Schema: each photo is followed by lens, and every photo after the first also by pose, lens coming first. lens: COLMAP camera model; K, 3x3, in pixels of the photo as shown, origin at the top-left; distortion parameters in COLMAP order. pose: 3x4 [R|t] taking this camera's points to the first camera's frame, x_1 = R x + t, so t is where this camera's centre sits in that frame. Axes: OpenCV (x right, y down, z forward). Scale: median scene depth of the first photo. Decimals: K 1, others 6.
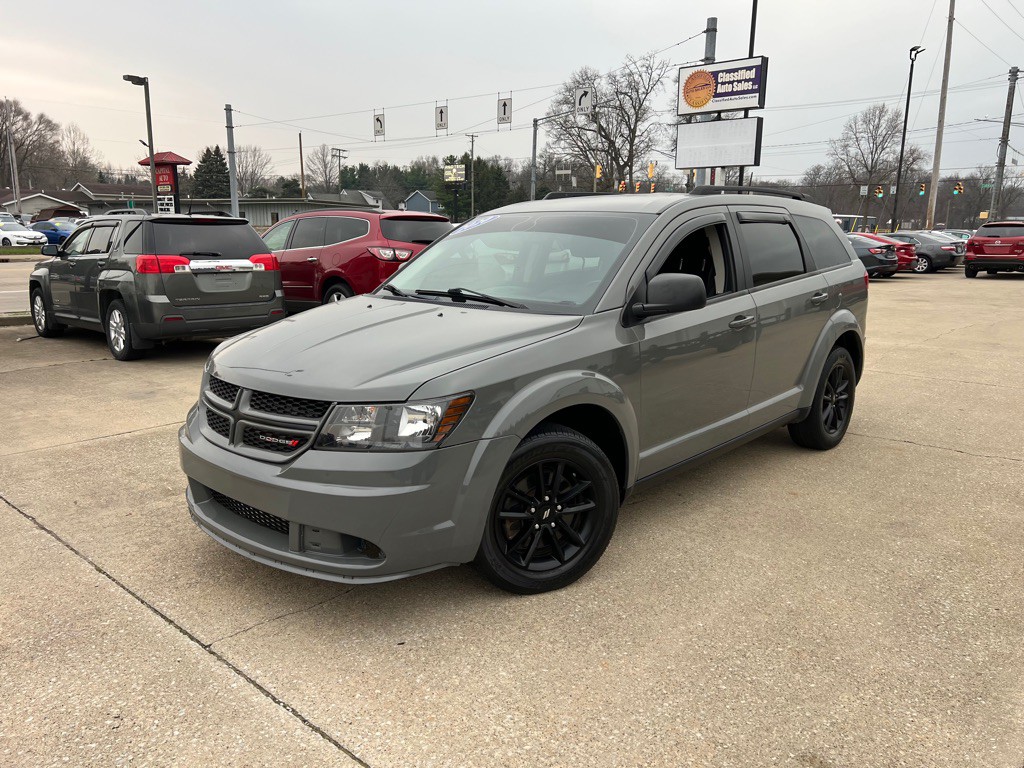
lens RADIAL K [[766.3, 0, 514.3], [0, 766.3, 381.4], [0, 0, 1]] dist [0.057739, -0.061109]
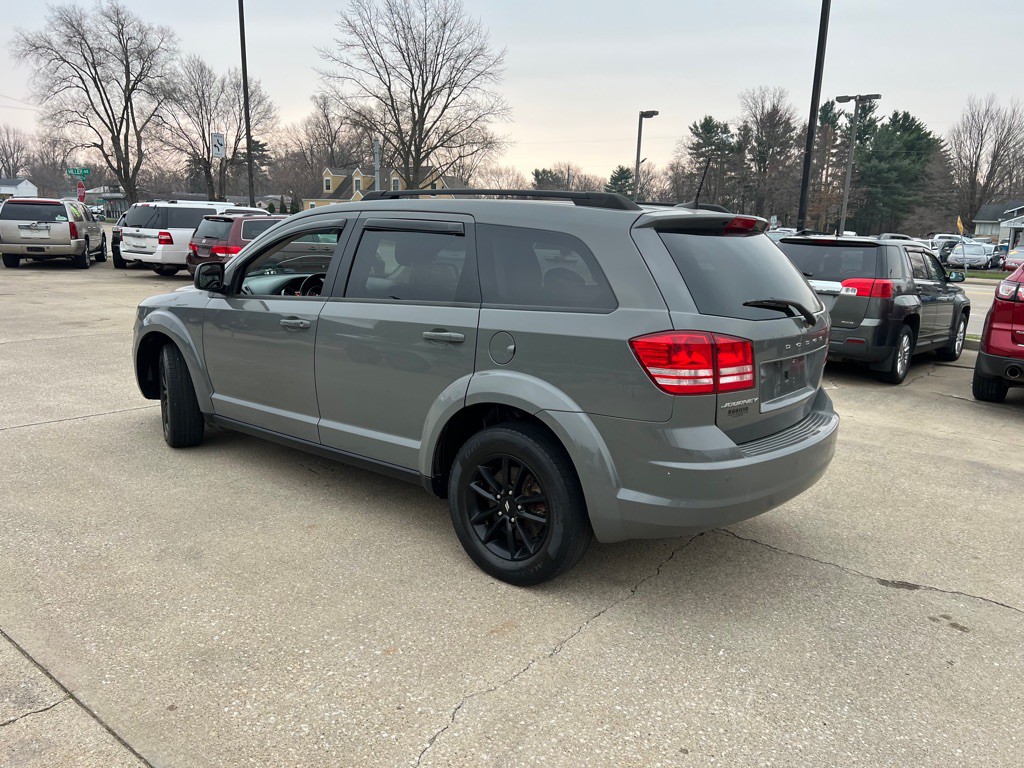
lens RADIAL K [[761.6, 0, 512.0], [0, 761.6, 384.0], [0, 0, 1]] dist [0.069430, -0.073487]
pose [[0.061851, 0.194594, -0.978932, 0.253575], [-0.233340, 0.956449, 0.175382, -0.047059], [0.970426, 0.217576, 0.104564, 0.227667]]
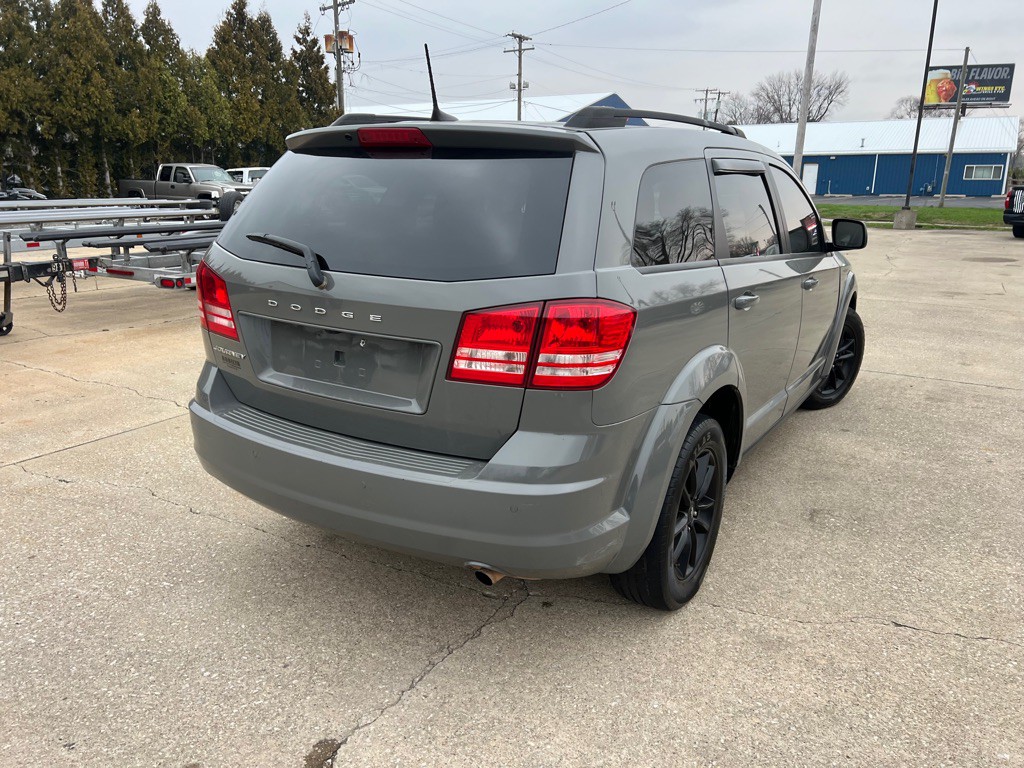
lens RADIAL K [[767.1, 0, 502.6], [0, 767.1, 385.9], [0, 0, 1]] dist [0.065411, -0.065286]
pose [[-0.982698, 0.033208, -0.182216, 0.095998], [-0.052249, 0.894138, 0.444733, -0.081063], [0.177695, 0.446559, -0.876932, 0.403945]]
